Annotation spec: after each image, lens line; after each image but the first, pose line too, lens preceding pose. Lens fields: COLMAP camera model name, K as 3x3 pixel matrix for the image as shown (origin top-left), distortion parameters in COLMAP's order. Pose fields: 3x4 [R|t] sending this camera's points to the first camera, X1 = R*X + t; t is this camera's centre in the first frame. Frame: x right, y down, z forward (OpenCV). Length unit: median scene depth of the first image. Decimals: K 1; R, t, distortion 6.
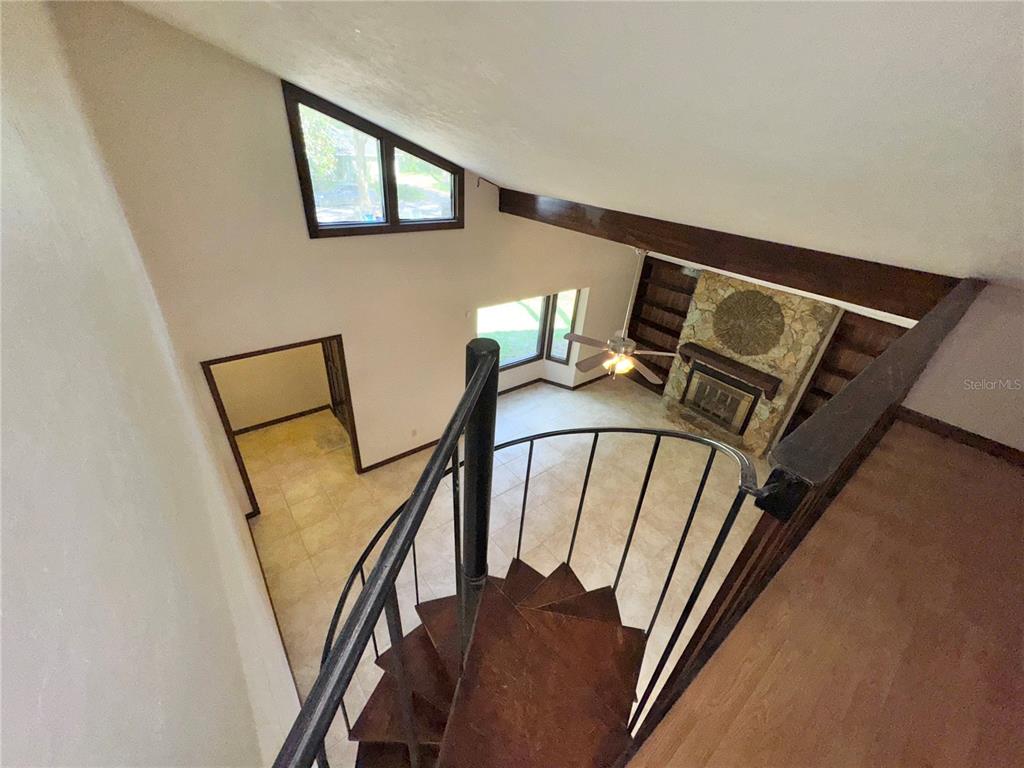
lens RADIAL K [[411.6, 0, 511.1], [0, 411.6, 384.7], [0, 0, 1]] dist [0.011176, -0.000028]
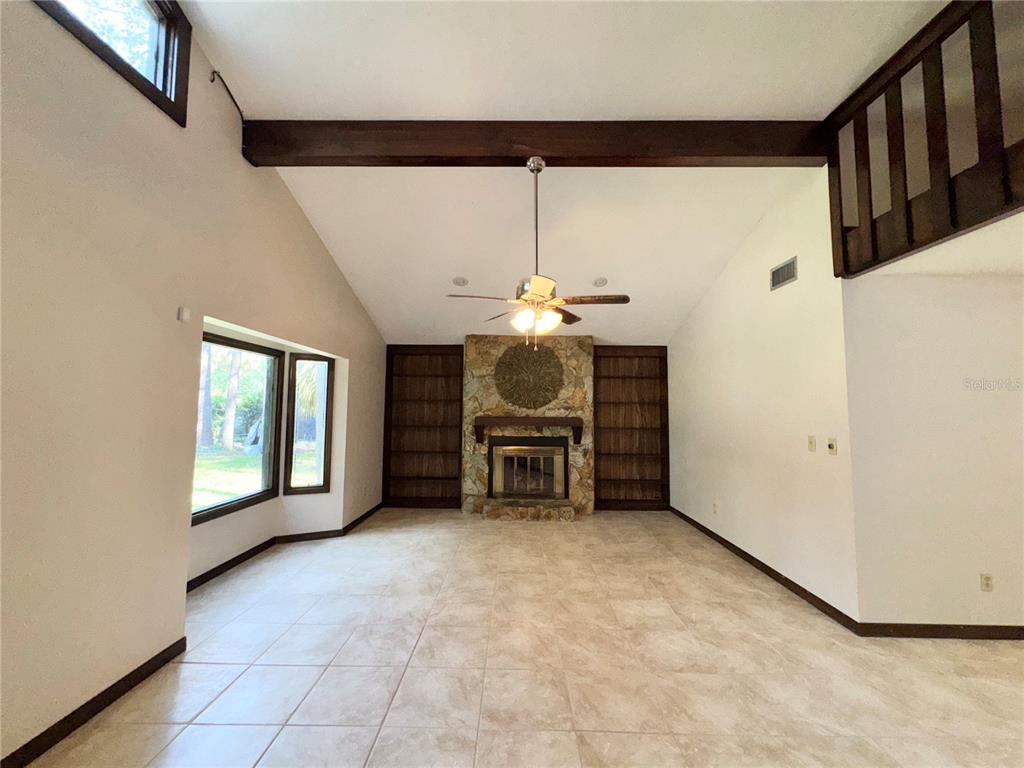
lens RADIAL K [[411.6, 0, 511.8], [0, 411.6, 382.3], [0, 0, 1]] dist [0.011176, -0.000028]
pose [[0.629571, -0.011300, 0.776861, -0.197579], [0.427313, 0.840118, -0.334075, 0.164249], [-0.648879, 0.542287, 0.533742, 0.498624]]
